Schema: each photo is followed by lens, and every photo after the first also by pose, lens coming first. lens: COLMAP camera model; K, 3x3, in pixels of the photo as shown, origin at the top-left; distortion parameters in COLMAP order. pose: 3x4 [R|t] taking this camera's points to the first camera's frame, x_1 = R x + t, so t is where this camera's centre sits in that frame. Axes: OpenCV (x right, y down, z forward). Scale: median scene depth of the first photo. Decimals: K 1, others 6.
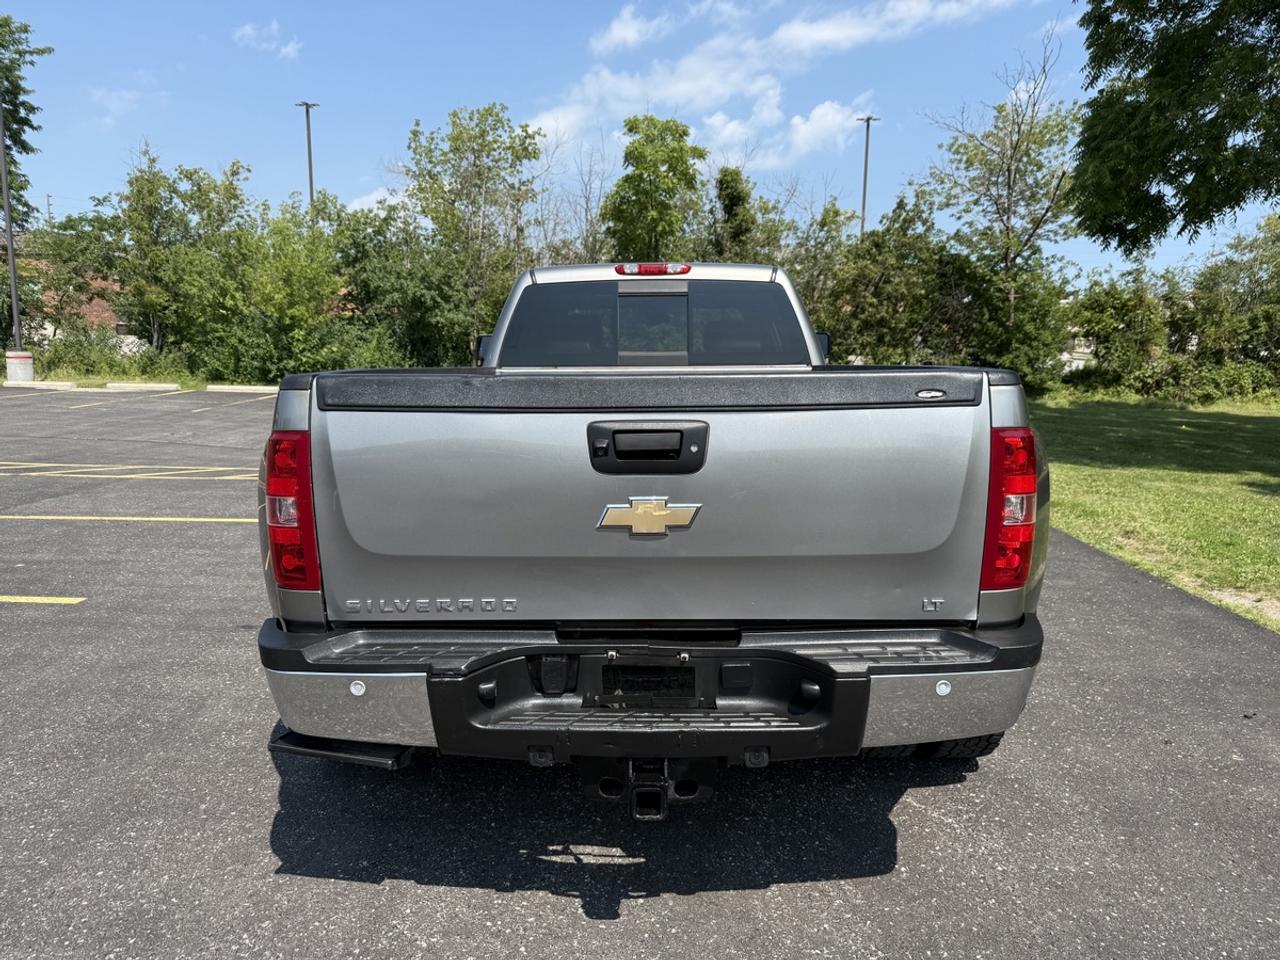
lens RADIAL K [[902.7, 0, 640.7], [0, 902.7, 478.3], [0, 0, 1]] dist [0.002758, -0.016015]
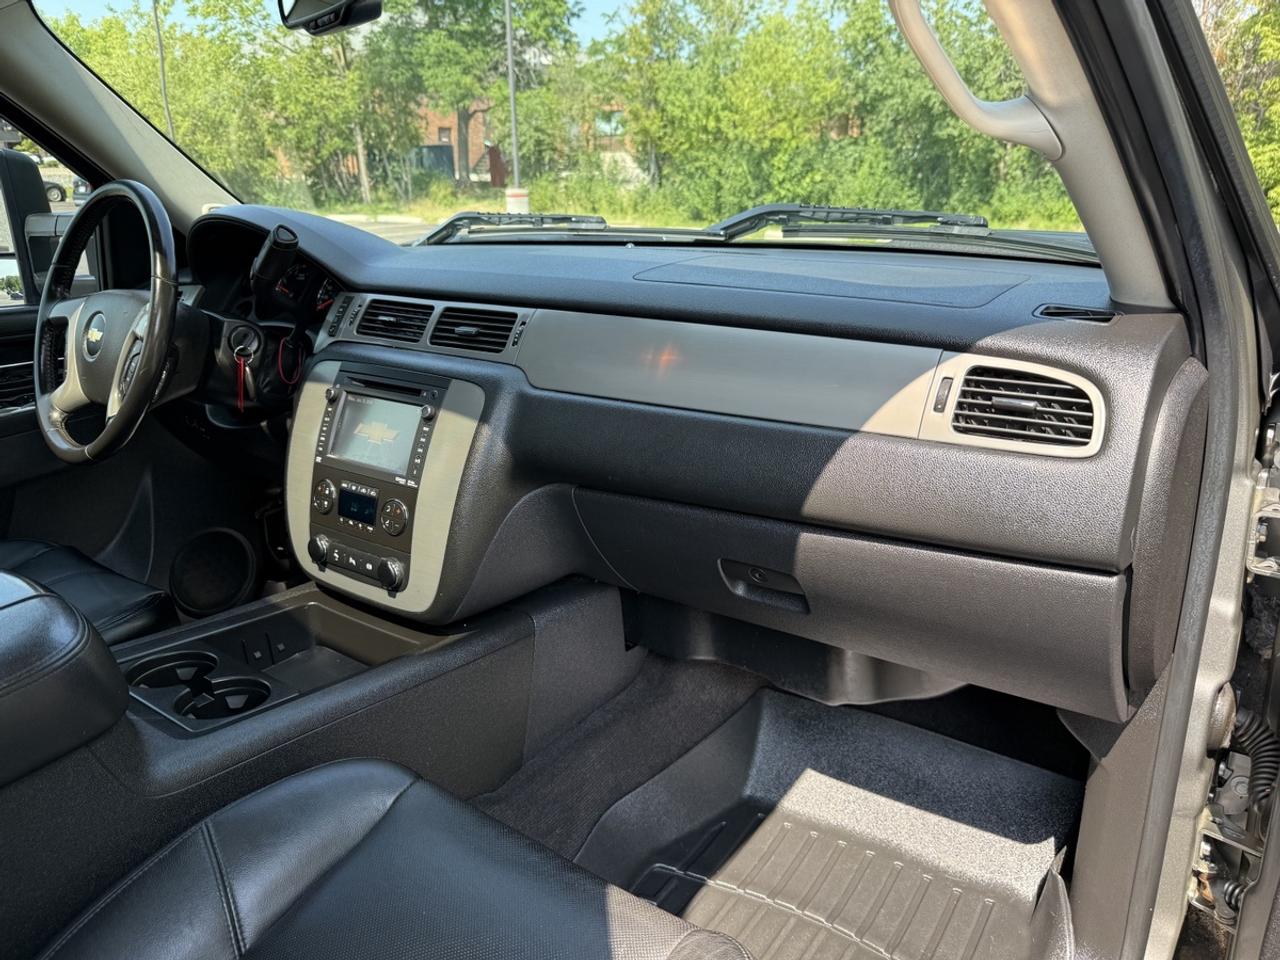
lens RADIAL K [[902.7, 0, 673.7], [0, 902.7, 491.4], [0, 0, 1]] dist [0.002758, -0.016015]
pose [[0.820969, 0.164480, -0.546768, 0.042085], [-0.056931, 0.976418, 0.208248, -0.030225], [0.568127, -0.139837, 0.810973, 0.231386]]
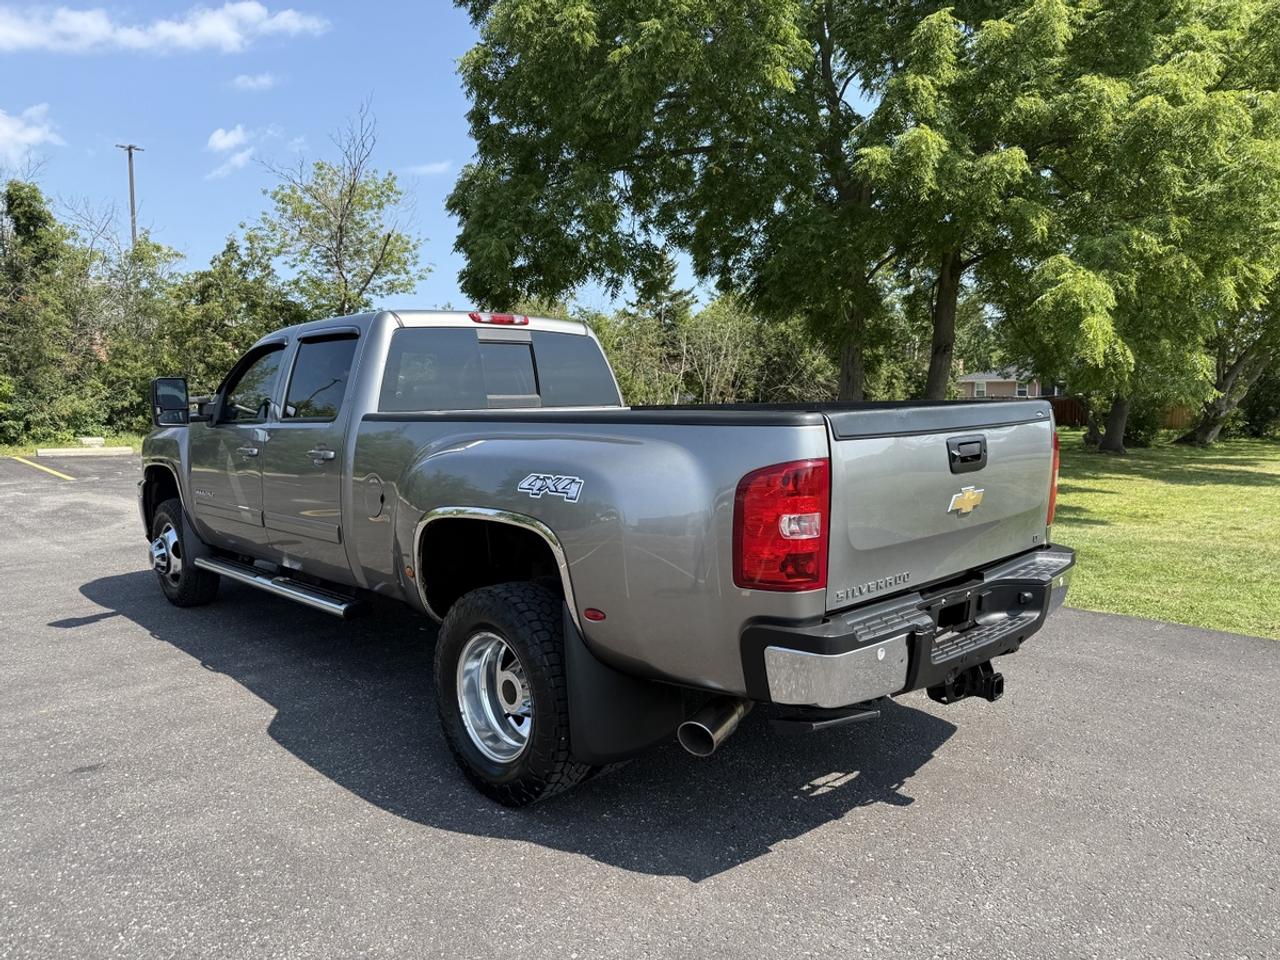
lens RADIAL K [[902.7, 0, 636.1], [0, 902.7, 480.6], [0, 0, 1]] dist [0.002758, -0.016015]
pose [[0.701364, -0.071334, 0.709225, -0.117605], [0.104348, 0.994536, -0.003162, -0.003714], [-0.705124, 0.076224, 0.704975, 0.026375]]
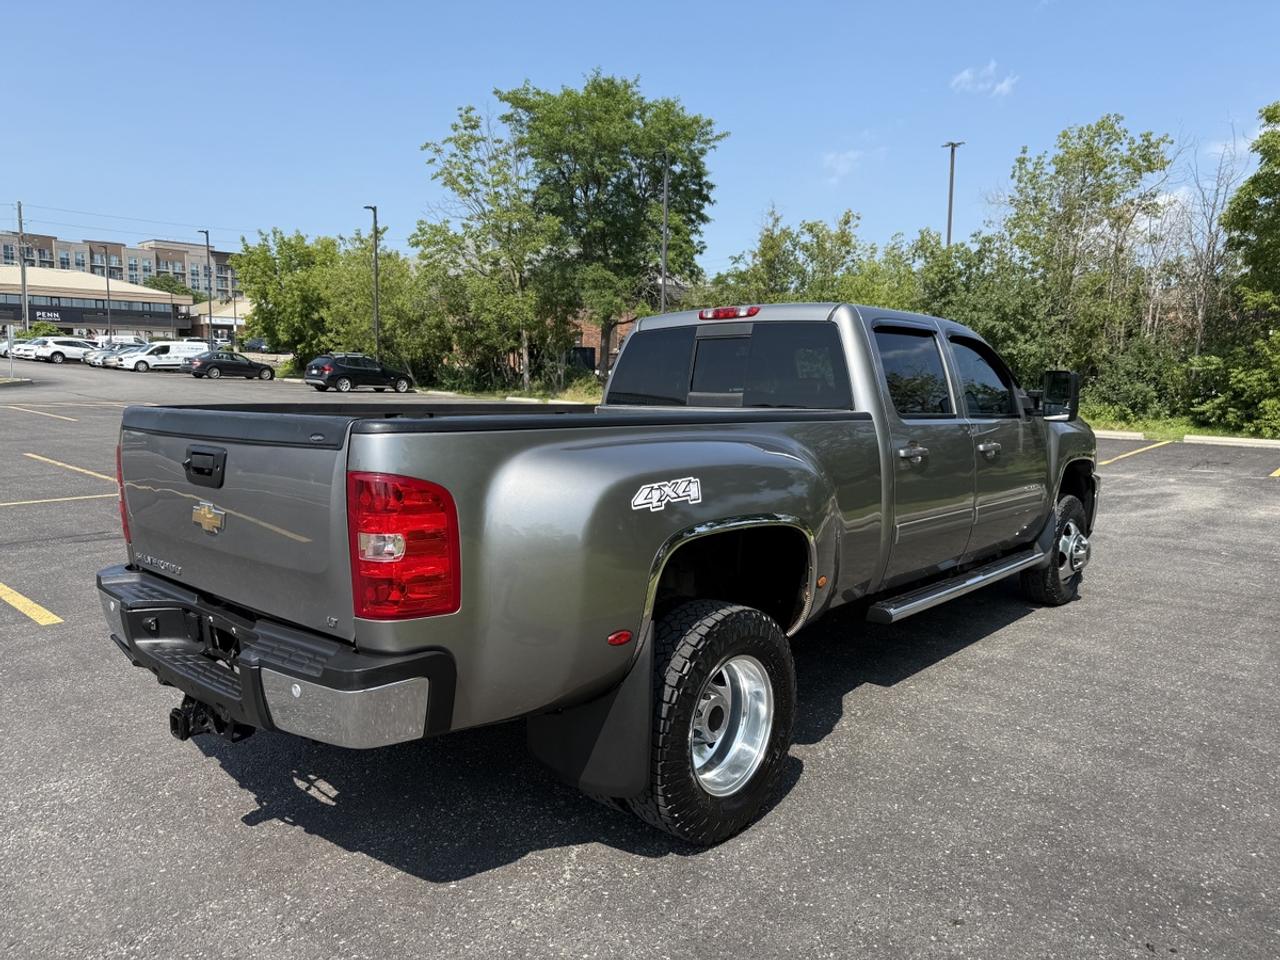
lens RADIAL K [[902.7, 0, 645.7], [0, 902.7, 473.9], [0, 0, 1]] dist [0.002758, -0.016015]
pose [[0.757006, 0.069535, -0.649698, 0.113248], [-0.095047, 0.995464, -0.004204, -0.006653], [0.646458, 0.064934, 0.760181, 0.031307]]
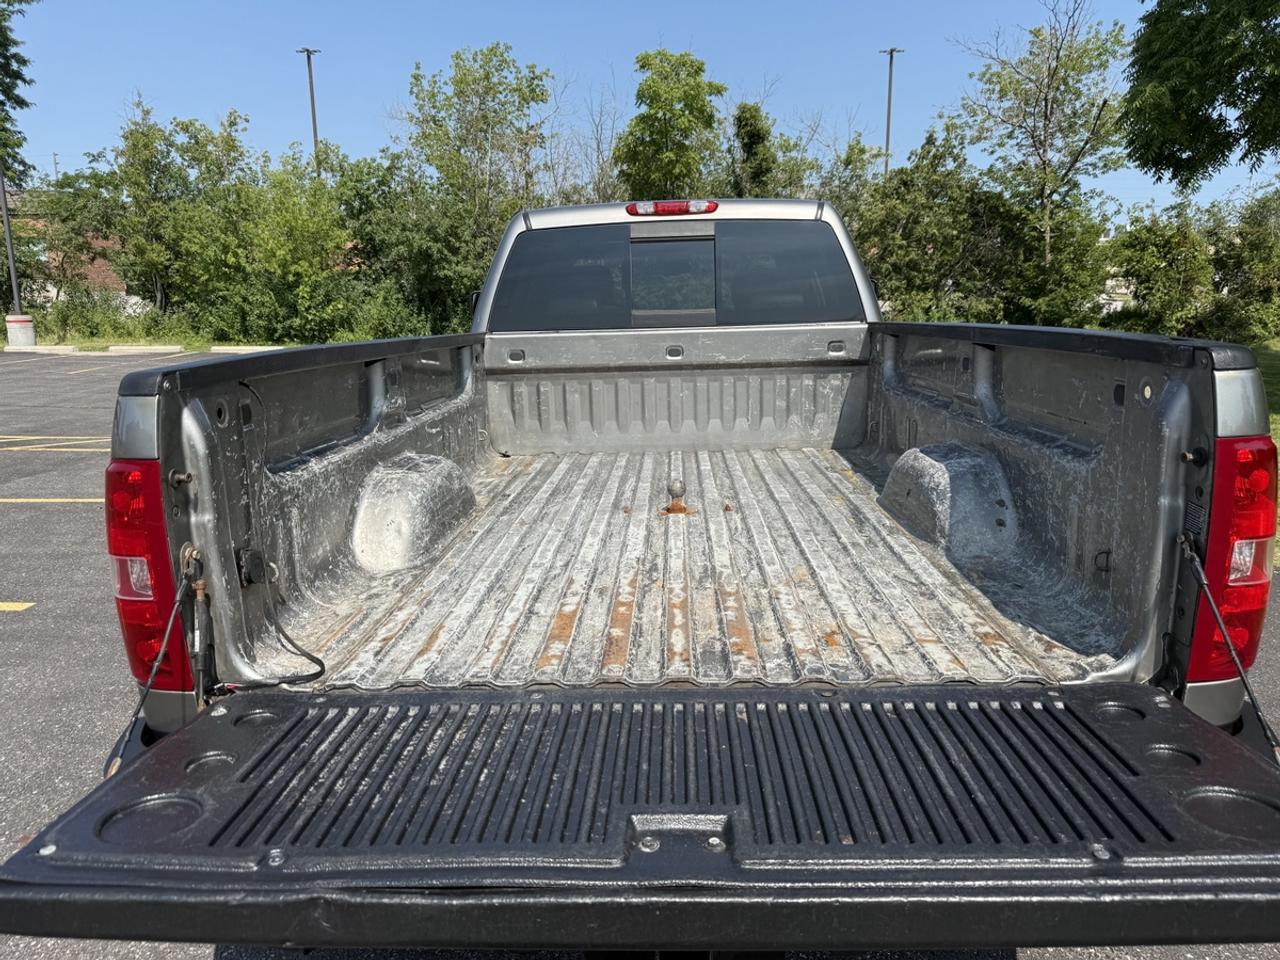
lens RADIAL K [[902.7, 0, 639.7], [0, 902.7, 481.8], [0, 0, 1]] dist [0.002758, -0.016015]
pose [[0.999616, -0.016361, -0.022382, -0.000289], [0.017636, 0.998159, 0.058028, -0.005665], [0.021391, -0.058400, 0.998064, 0.030016]]
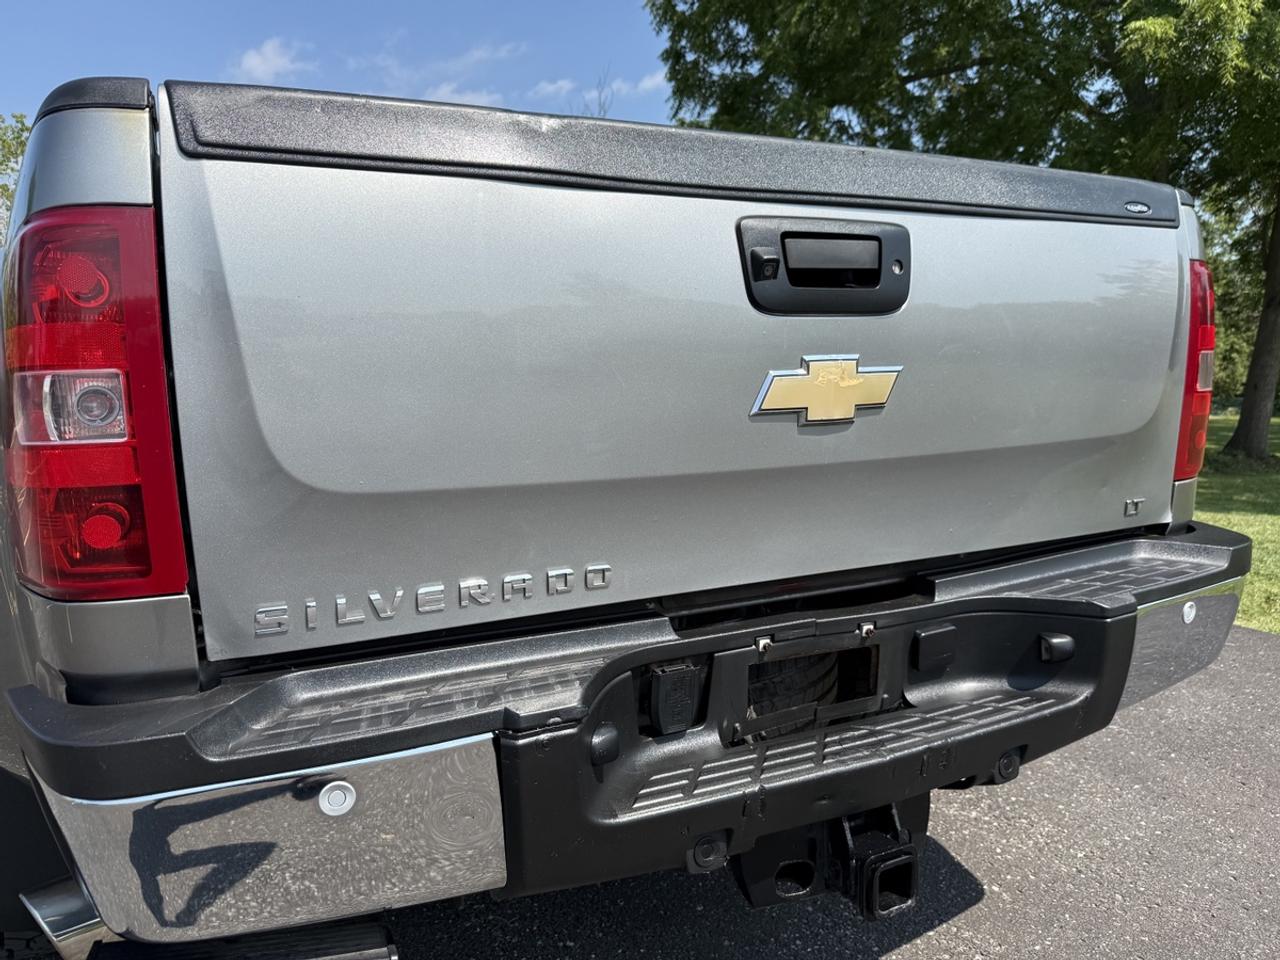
lens RADIAL K [[912.8, 0, 637.7], [0, 912.8, 491.8], [0, 0, 1]] dist [-0.016712, -0.005125]
pose [[0.888090, -0.069622, 0.454367, -0.030041], [0.084866, 0.996305, -0.013214, 0.008453], [-0.451768, 0.050296, 0.890716, 0.043732]]
